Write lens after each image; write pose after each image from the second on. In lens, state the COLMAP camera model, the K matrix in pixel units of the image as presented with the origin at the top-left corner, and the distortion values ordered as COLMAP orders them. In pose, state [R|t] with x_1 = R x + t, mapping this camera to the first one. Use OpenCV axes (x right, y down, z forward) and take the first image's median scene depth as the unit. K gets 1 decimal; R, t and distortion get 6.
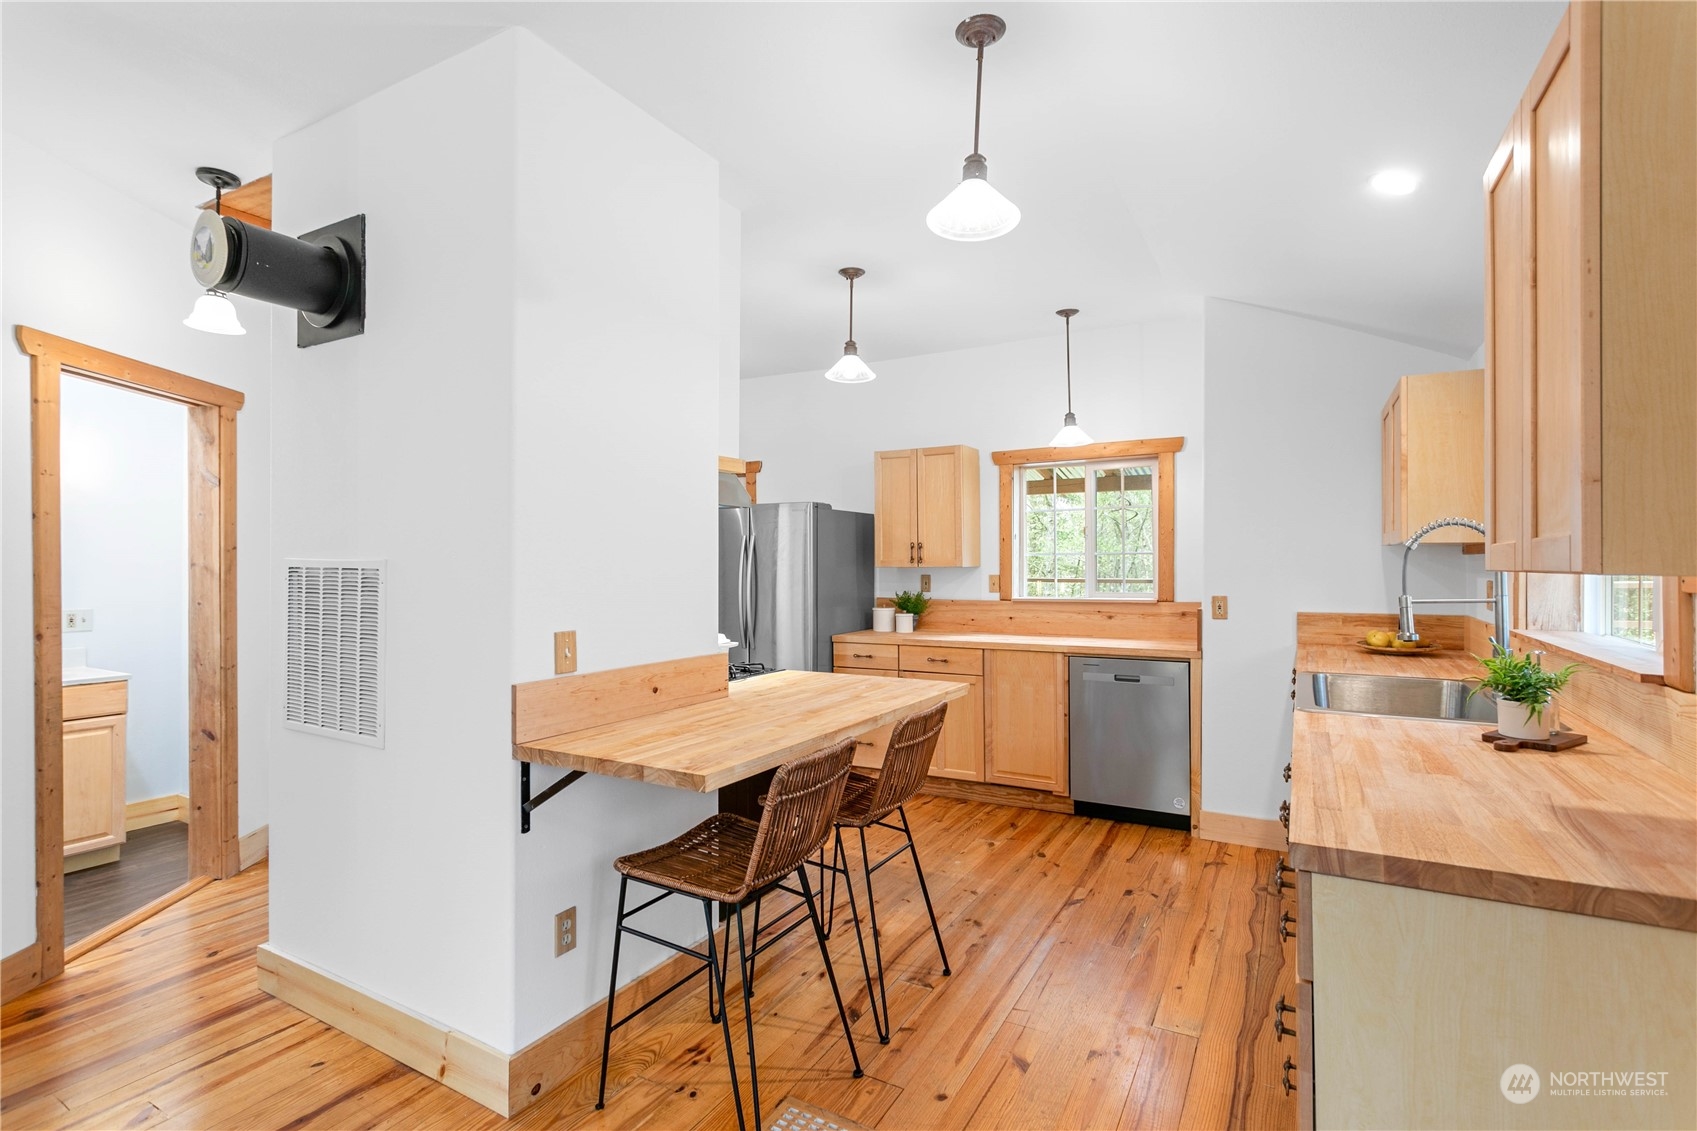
lens RADIAL K [[815.0, 0, 844.6], [0, 815.0, 555.7], [0, 0, 1]] dist [0.004981, 0.000786]
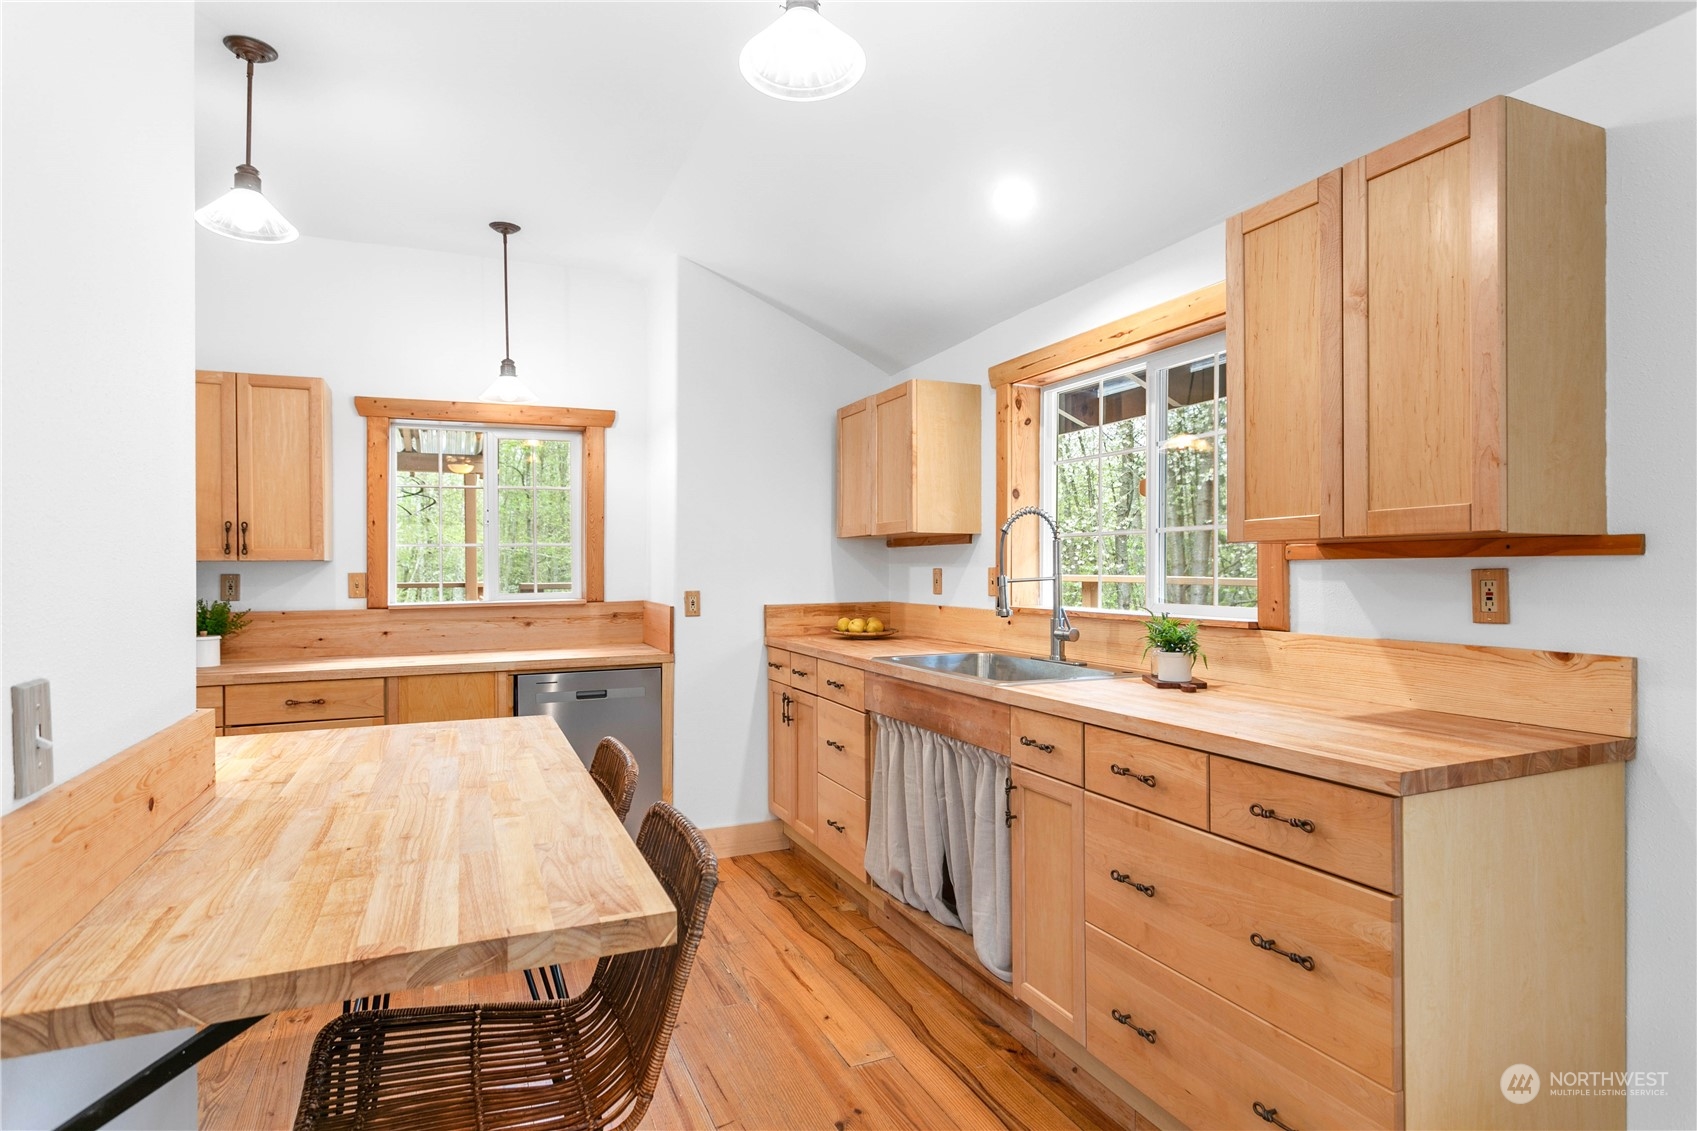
lens RADIAL K [[919.7, 0, 848.3], [0, 919.7, 569.1], [0, 0, 1]] dist [-0.002291, 0.002766]
pose [[0.594911, 0.000351, 0.803792, -0.209355], [-0.003253, 0.999993, 0.001971, 0.018251], [-0.803785, -0.003787, 0.594907, 0.205685]]
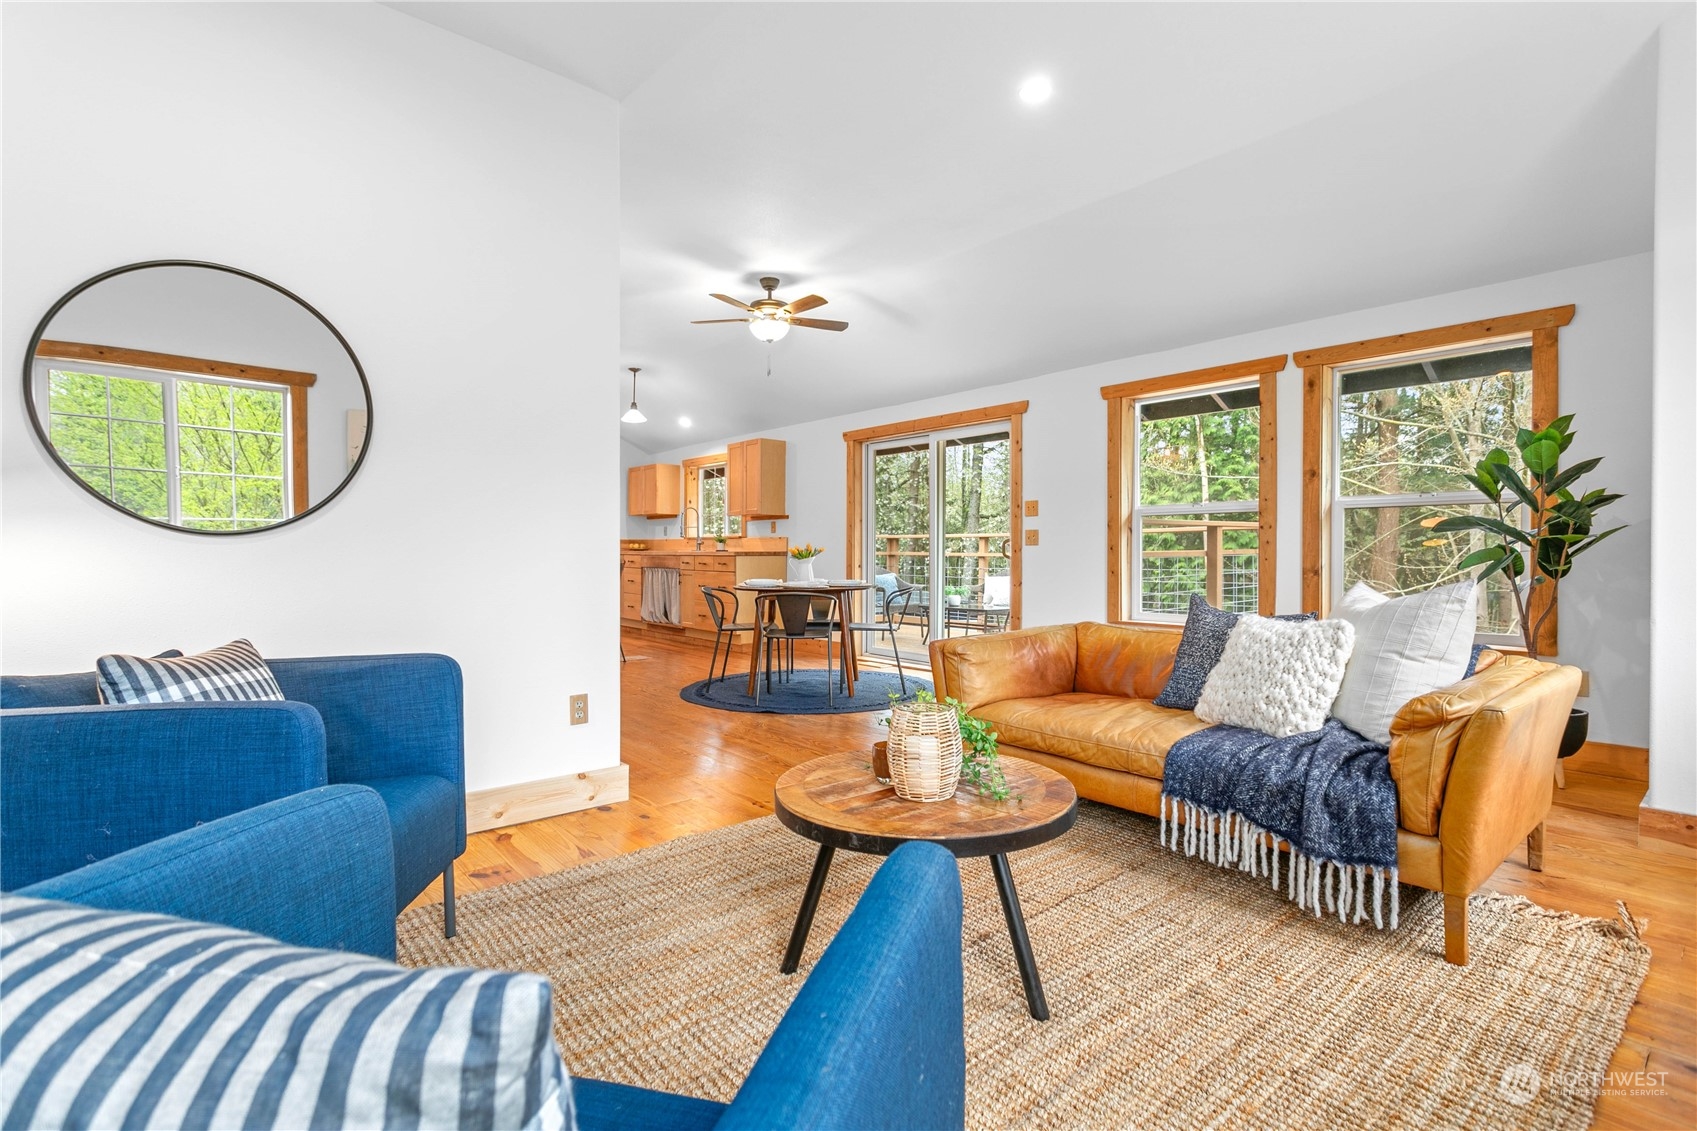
lens RADIAL K [[815.0, 0, 839.8], [0, 815.0, 564.8], [0, 0, 1]] dist [0.004981, 0.000786]
pose [[0.345019, -0.008726, 0.938555, -1.316699], [-0.007119, 0.999904, 0.011914, 0.088784], [-0.938569, -0.010792, 0.344924, -0.516064]]
